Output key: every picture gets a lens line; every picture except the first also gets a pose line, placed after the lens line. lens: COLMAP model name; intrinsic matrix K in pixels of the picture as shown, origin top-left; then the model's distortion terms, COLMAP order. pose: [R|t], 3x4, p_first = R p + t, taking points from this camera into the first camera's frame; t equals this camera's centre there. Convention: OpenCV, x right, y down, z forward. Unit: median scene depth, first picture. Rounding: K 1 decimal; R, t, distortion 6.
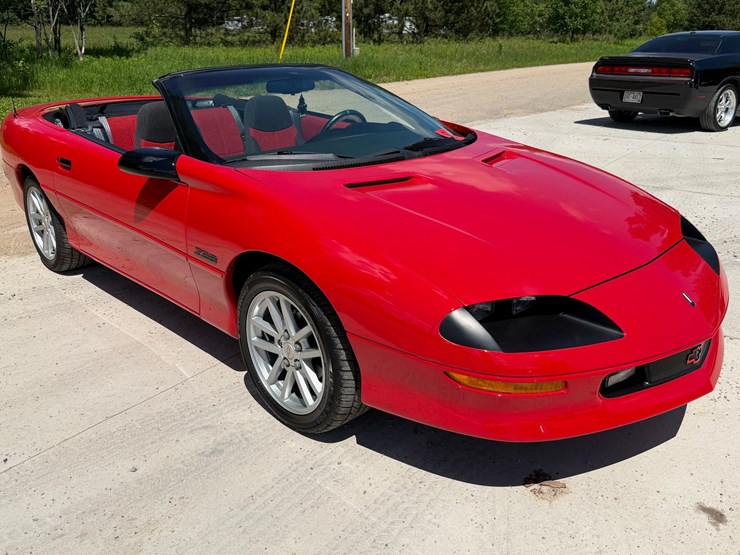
lens RADIAL K [[642.1, 0, 370.0], [0, 642.1, 277.5], [0, 0, 1]] dist [0.083318, -0.164268]
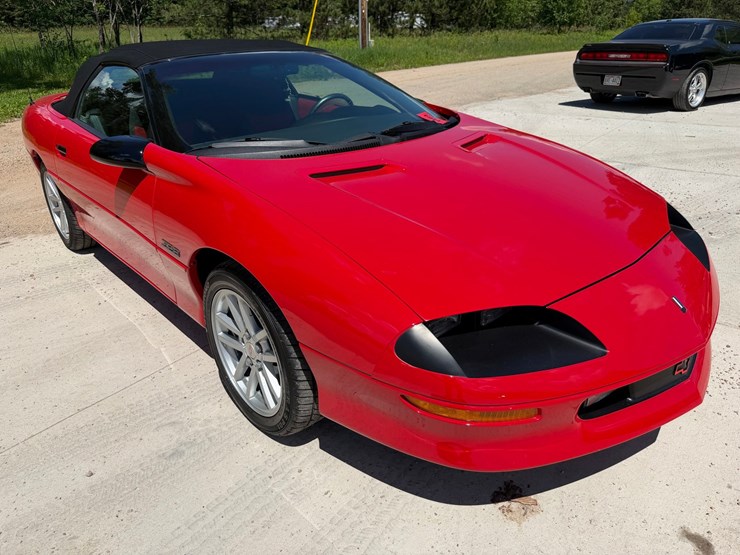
lens RADIAL K [[525.3, 0, 367.4], [0, 525.3, 273.2], [0, 0, 1]] dist [0.030483, -0.058438]
pose [[0.999266, 0.000904, -0.038301, 0.064553], [0.001872, 0.997375, 0.072381, -0.047841], [0.038265, -0.072399, 0.996641, 0.193614]]
